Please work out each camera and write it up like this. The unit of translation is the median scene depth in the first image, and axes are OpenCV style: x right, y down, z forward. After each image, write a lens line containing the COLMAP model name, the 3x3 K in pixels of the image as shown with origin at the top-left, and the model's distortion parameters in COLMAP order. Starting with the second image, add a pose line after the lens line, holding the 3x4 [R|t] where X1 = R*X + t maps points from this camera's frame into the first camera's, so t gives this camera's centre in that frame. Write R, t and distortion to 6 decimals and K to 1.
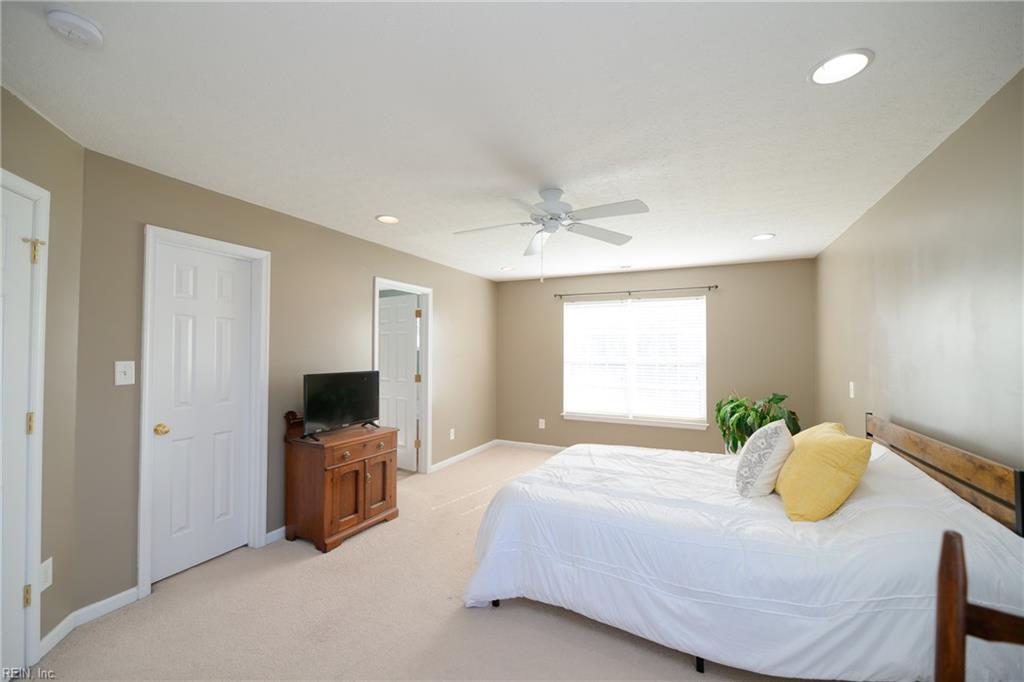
lens RADIAL K [[413.6, 0, 506.8], [0, 413.6, 345.9], [0, 0, 1]] dist [-0.001455, -0.001560]
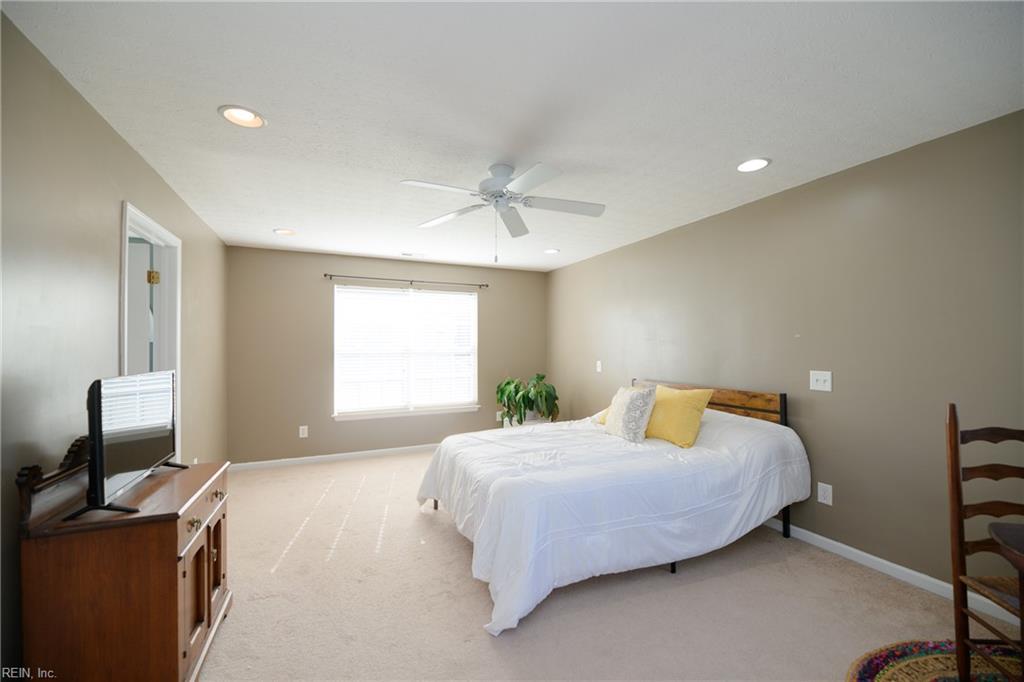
lens RADIAL K [[413.6, 0, 512.9], [0, 413.6, 343.9], [0, 0, 1]] dist [-0.001455, -0.001560]
pose [[0.638322, -0.000871, 0.769769, -0.387437], [-0.003402, 0.999986, 0.003953, 0.017464], [-0.769762, -0.005142, 0.638310, 0.235485]]
